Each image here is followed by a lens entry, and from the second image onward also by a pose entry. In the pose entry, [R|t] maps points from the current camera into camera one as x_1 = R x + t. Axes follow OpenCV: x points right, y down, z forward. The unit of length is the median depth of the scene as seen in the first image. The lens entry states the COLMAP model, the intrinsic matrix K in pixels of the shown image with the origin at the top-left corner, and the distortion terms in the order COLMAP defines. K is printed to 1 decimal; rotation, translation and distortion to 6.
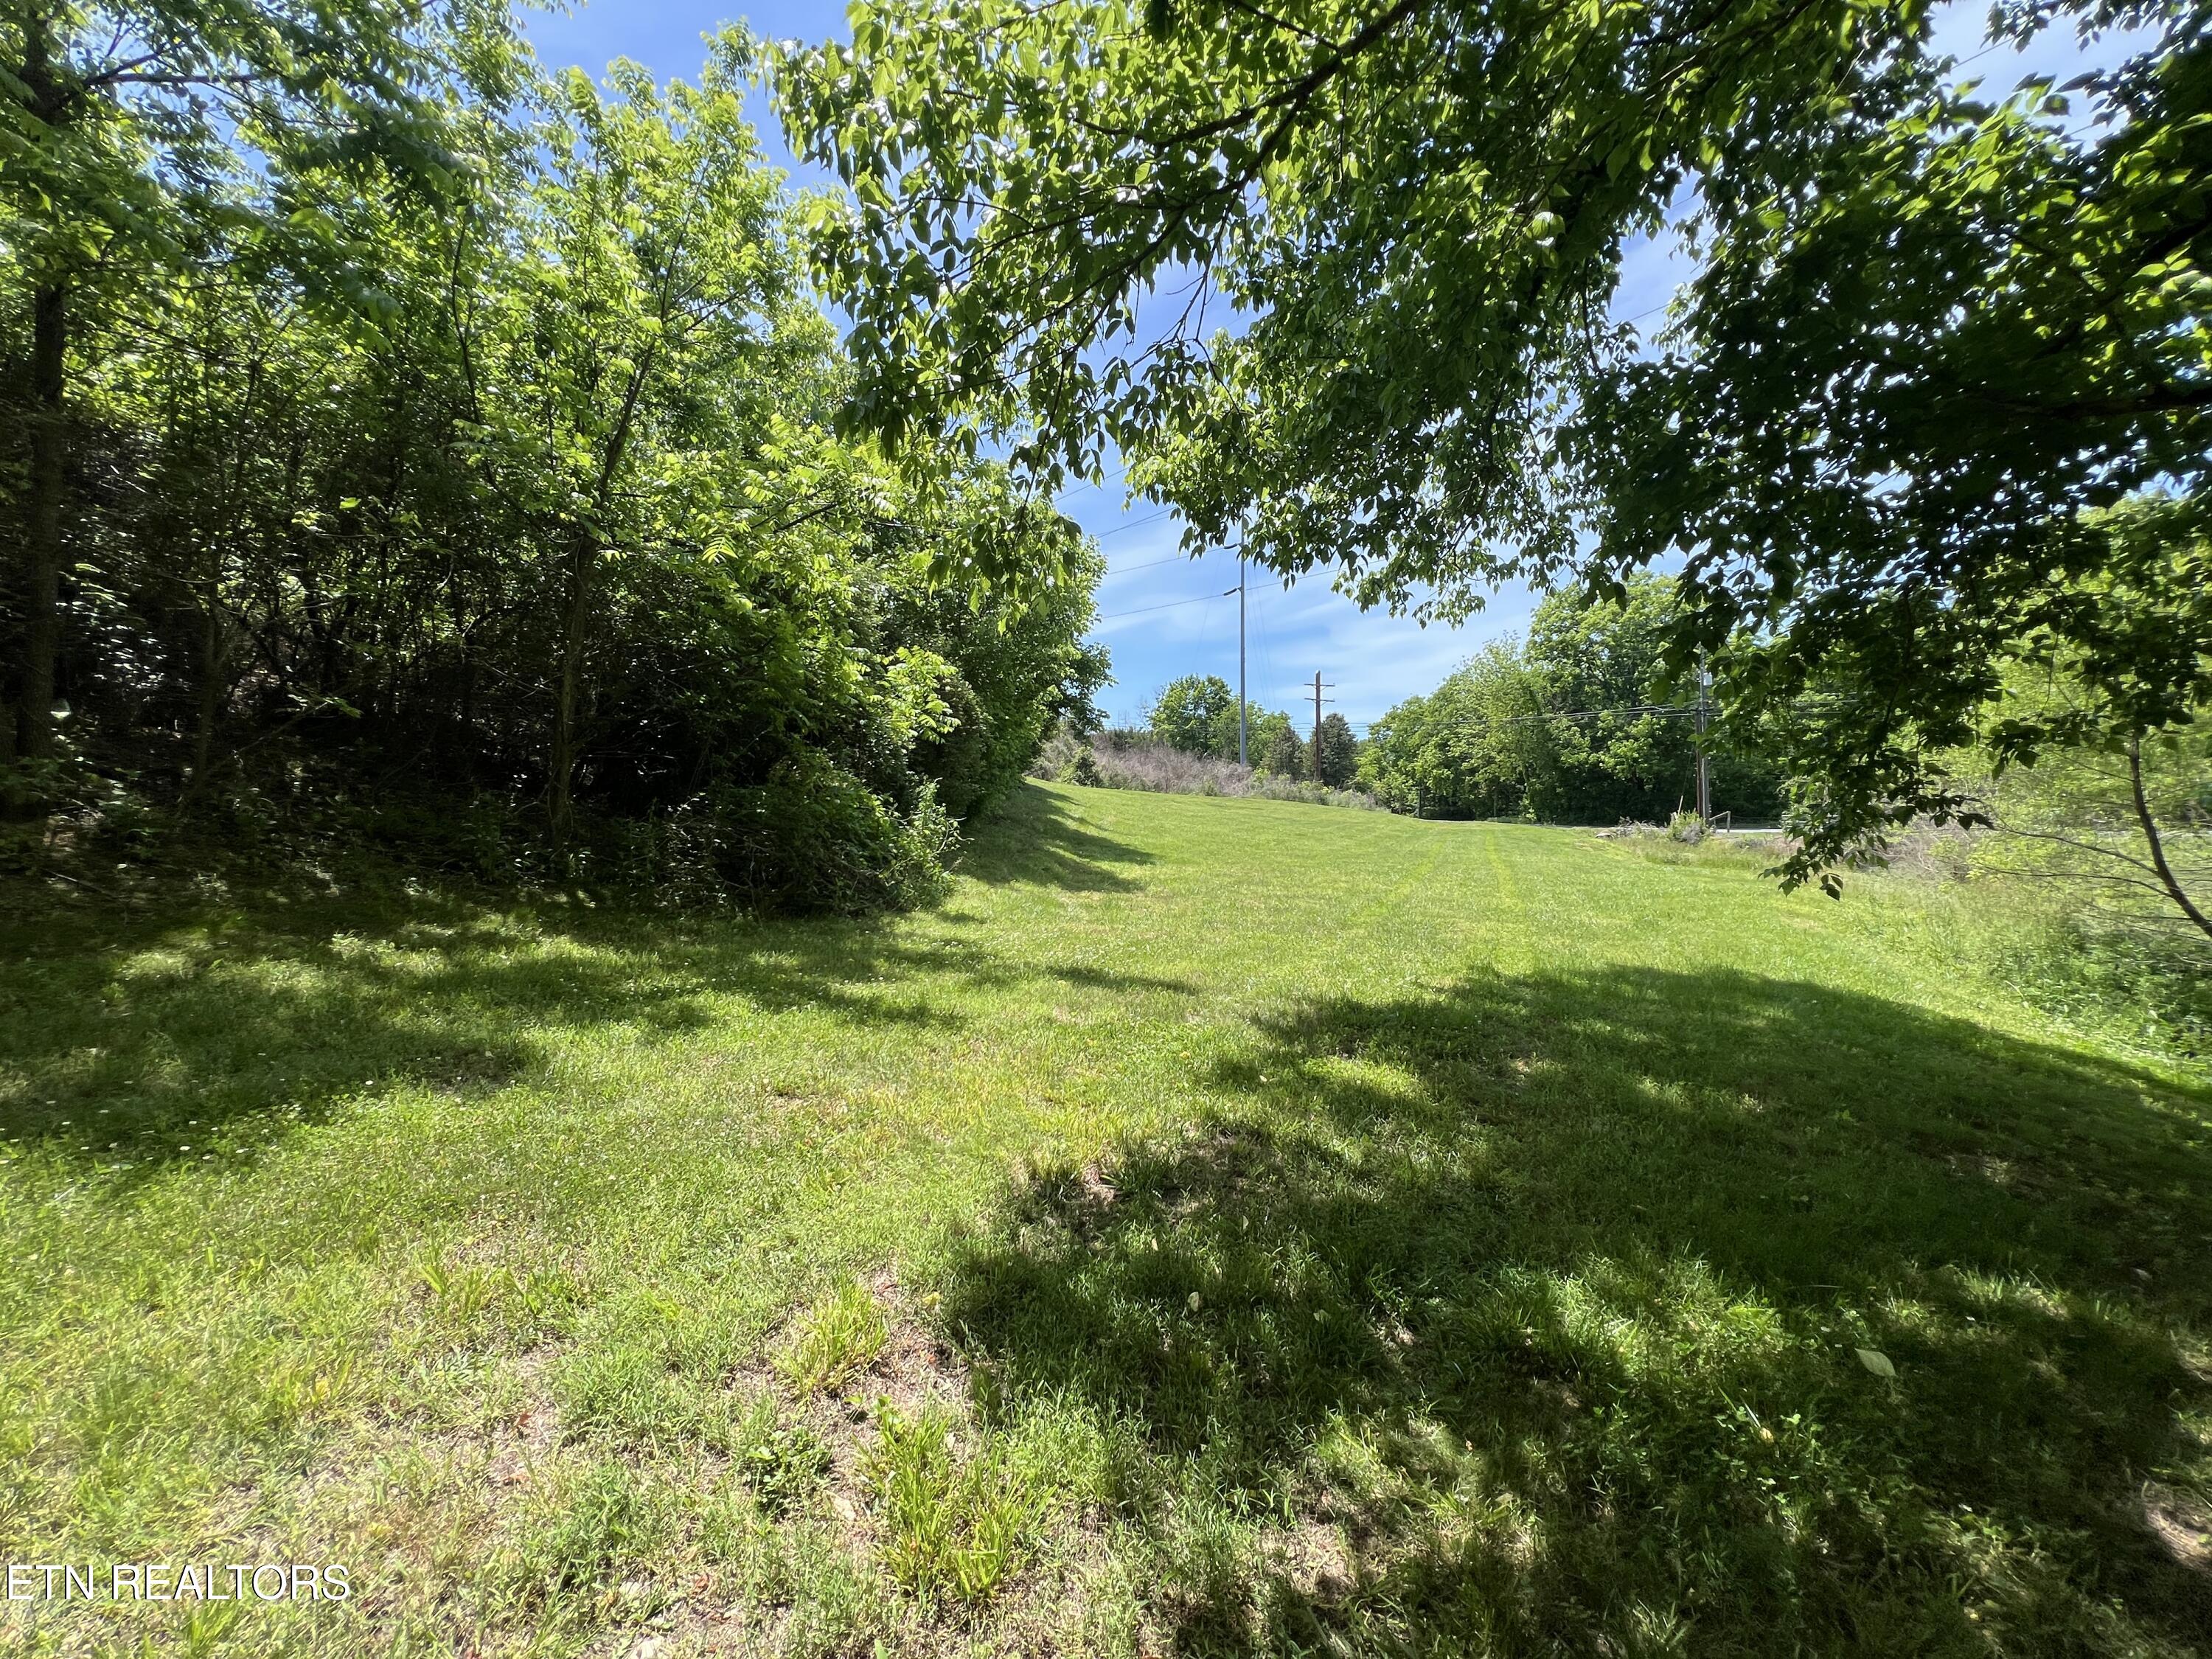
lens RADIAL K [[888.6, 0, 1101.0], [0, 888.6, 827.1], [0, 0, 1]] dist [0.000038, 0.000254]
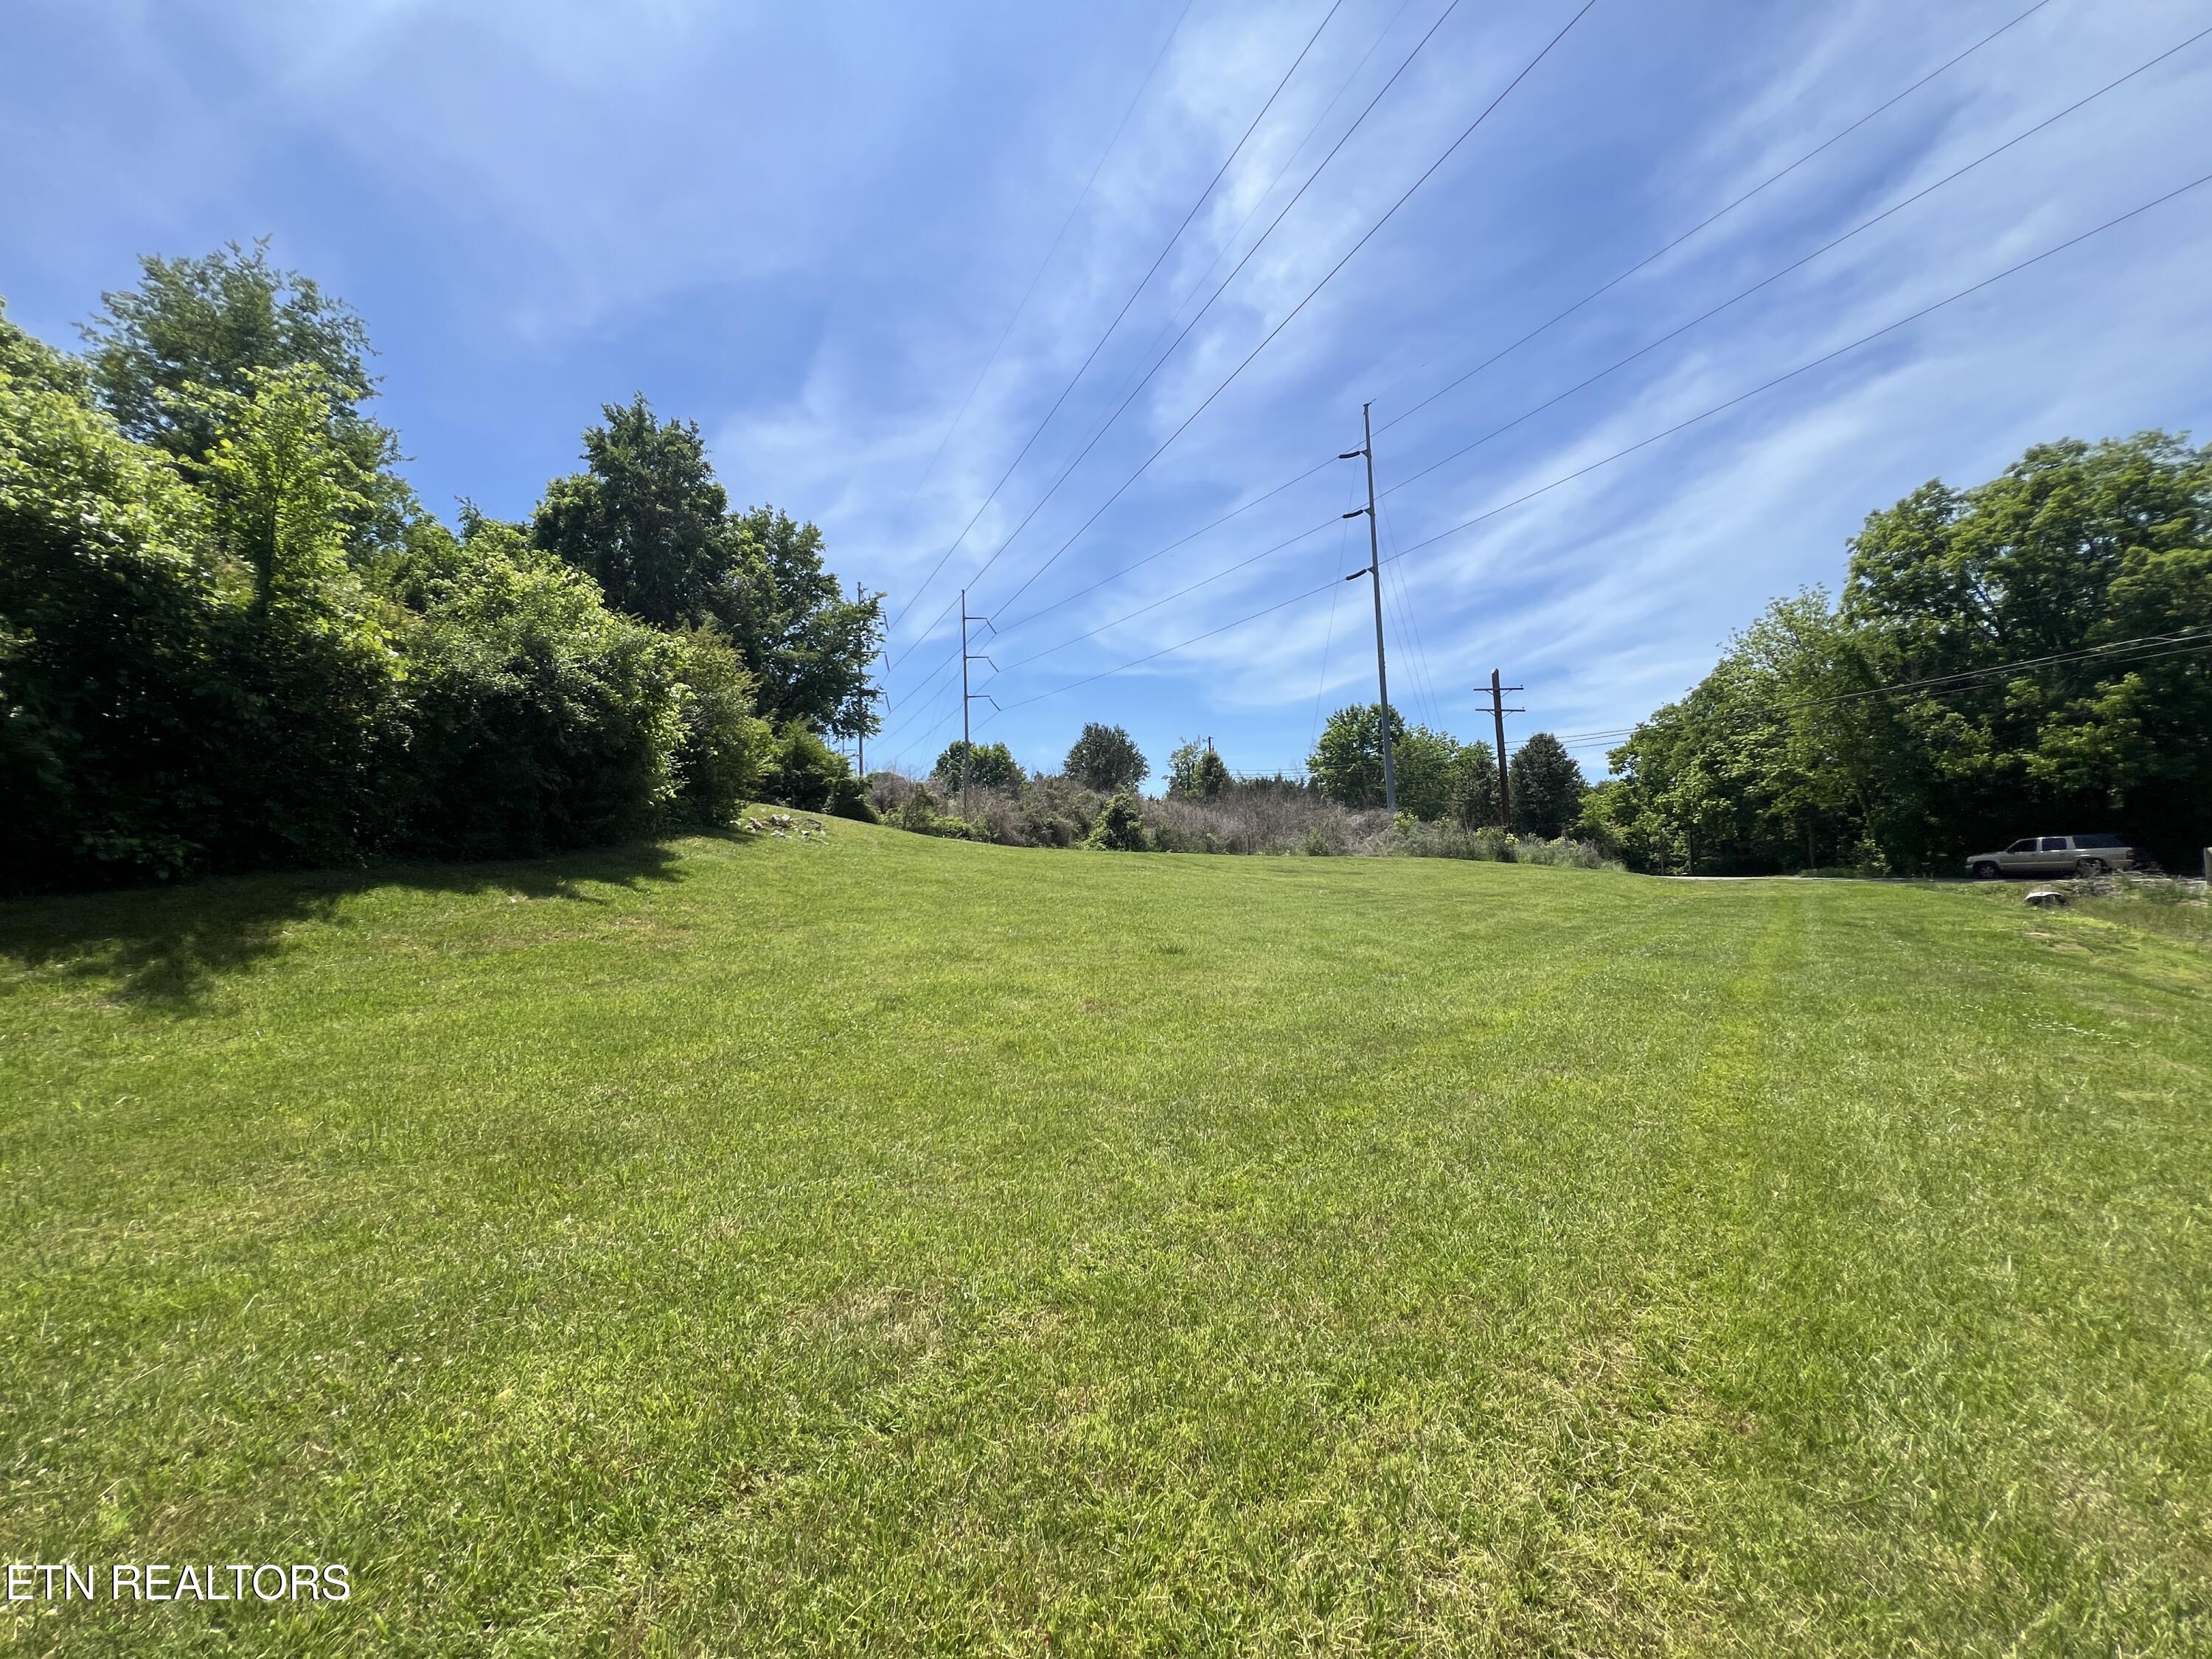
lens RADIAL K [[888.6, 0, 1097.6], [0, 888.6, 825.0], [0, 0, 1]] dist [0.000038, 0.000254]
pose [[0.964756, -0.053130, -0.257726, 0.117581], [0.032545, 0.995977, -0.083492, -0.006261], [0.261125, 0.072161, 0.962604, 0.258678]]
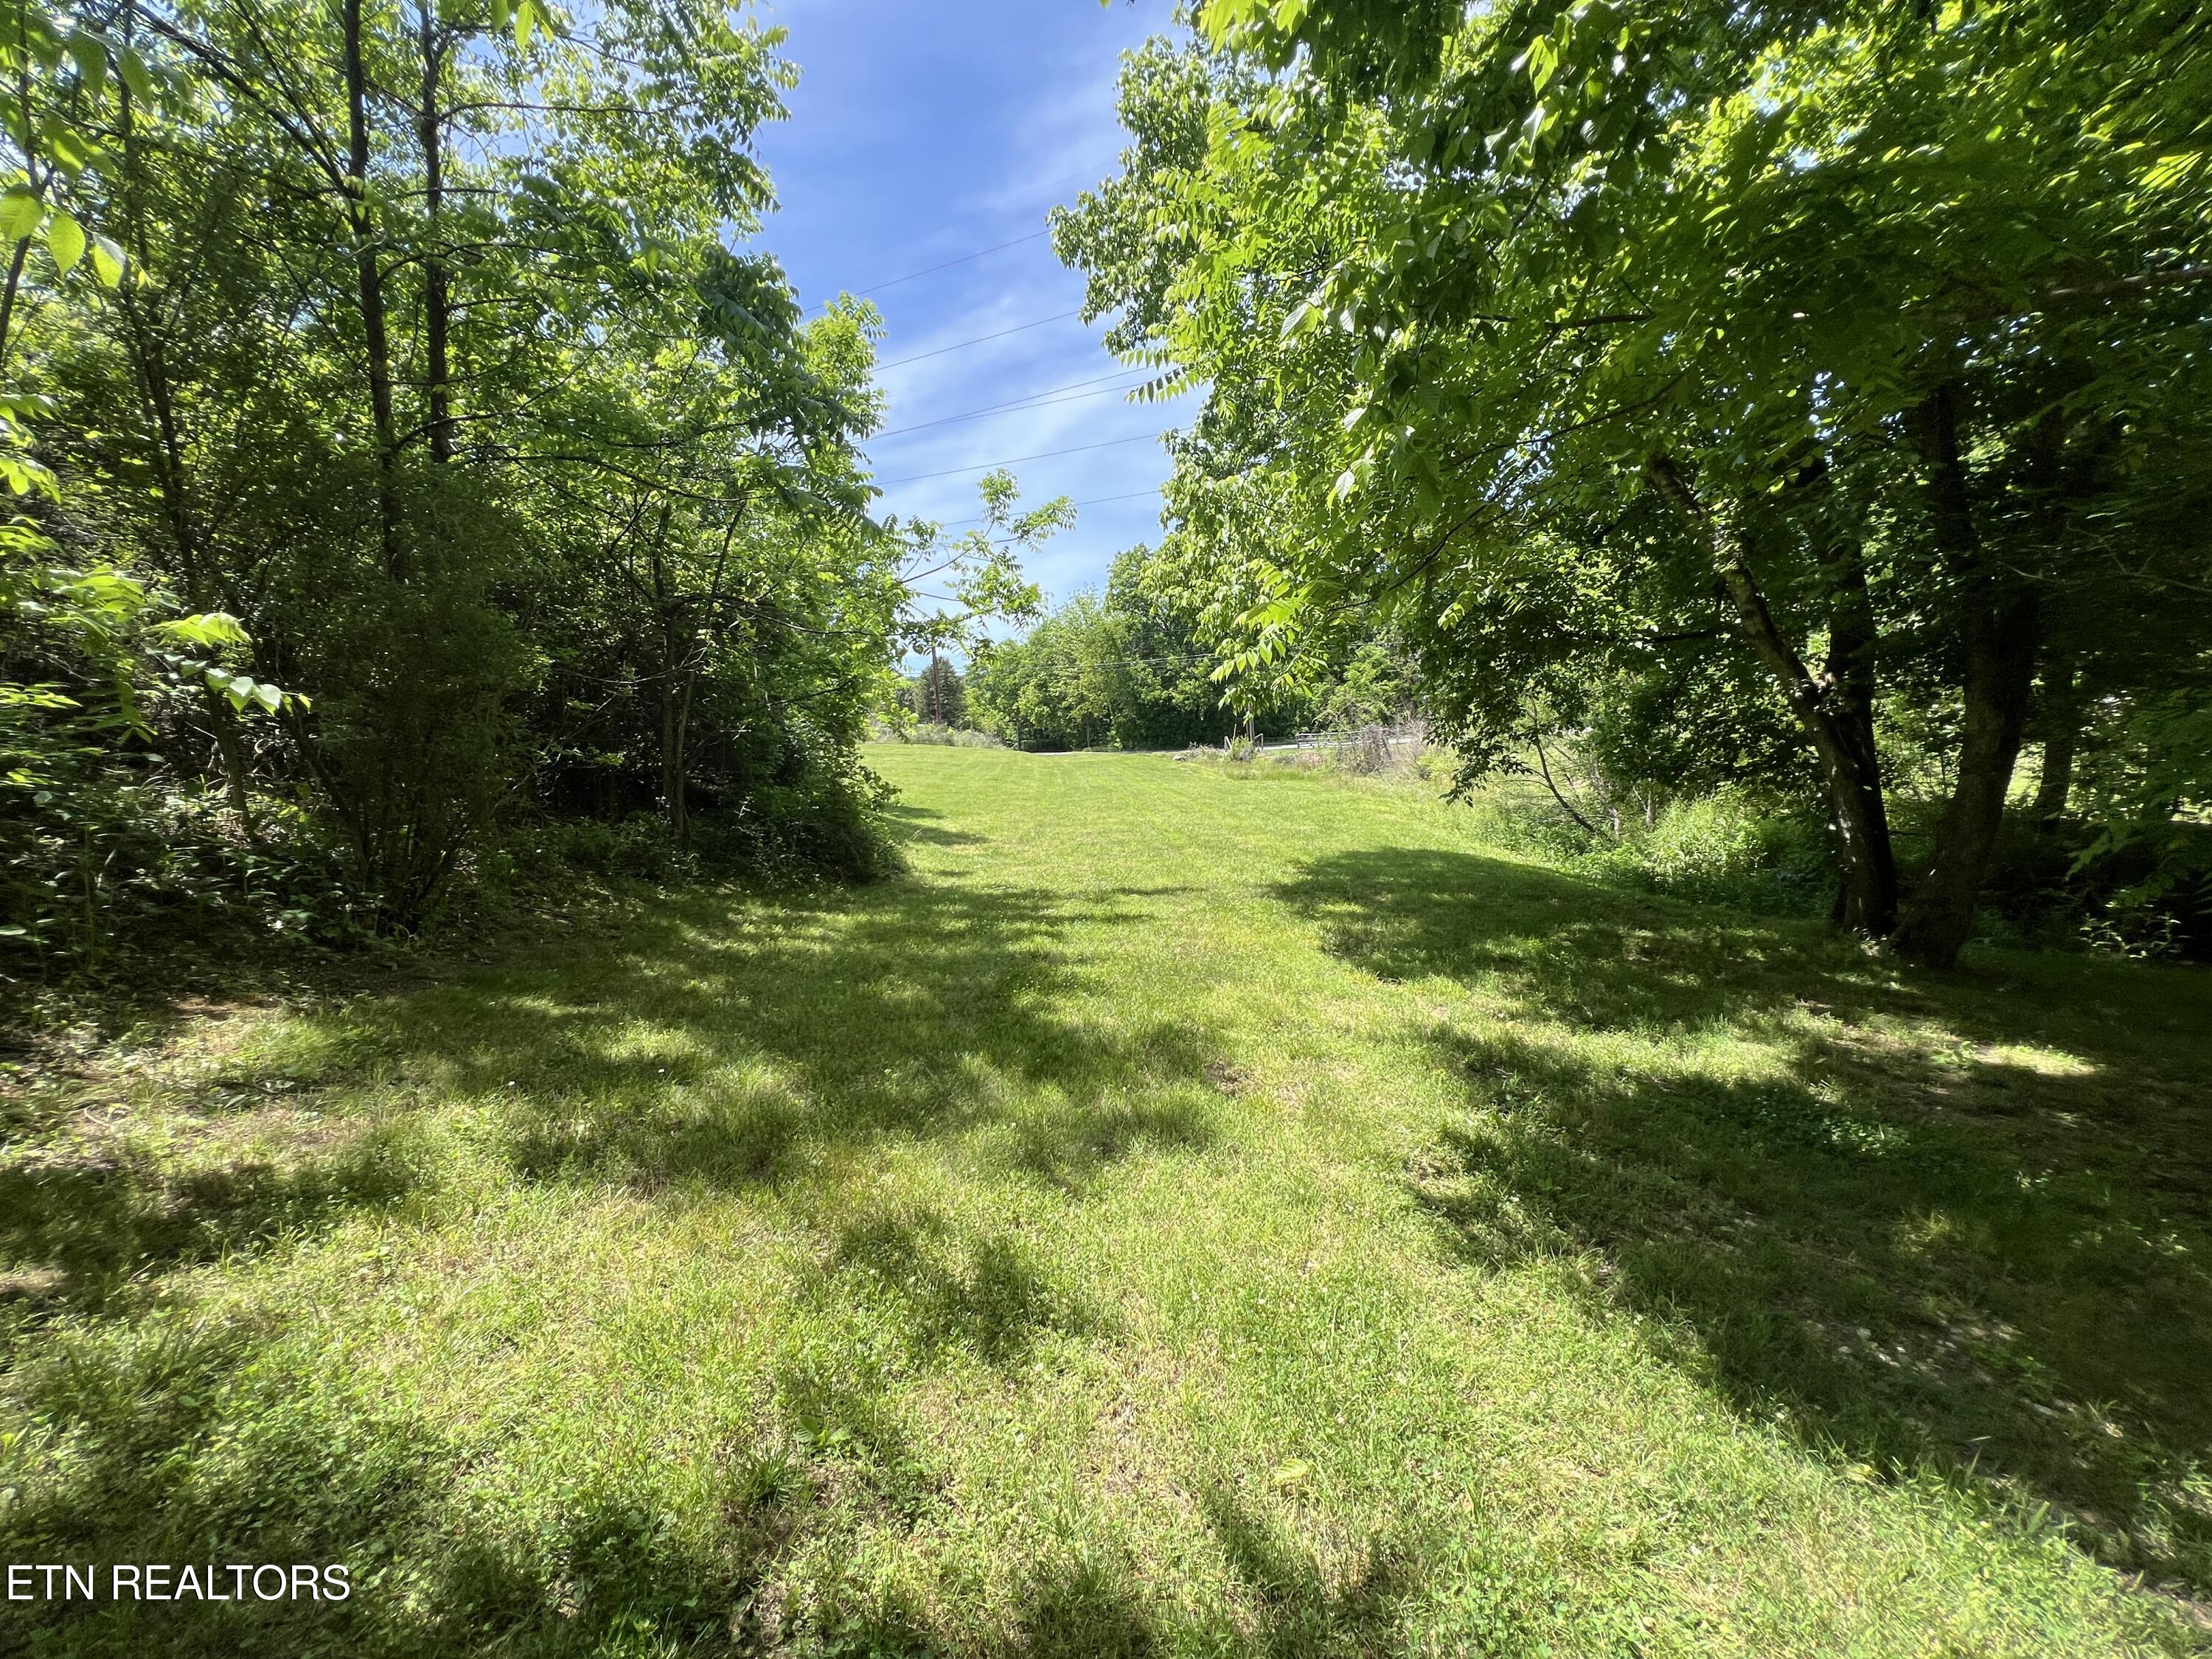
lens RADIAL K [[888.6, 0, 1104.1], [0, 888.6, 822.4], [0, 0, 1]] dist [0.000038, 0.000254]
pose [[0.886823, -0.096579, 0.451903, -0.074010], [0.065945, 0.994357, 0.083098, -0.009225], [-0.457379, -0.043892, 0.888188, -0.040737]]
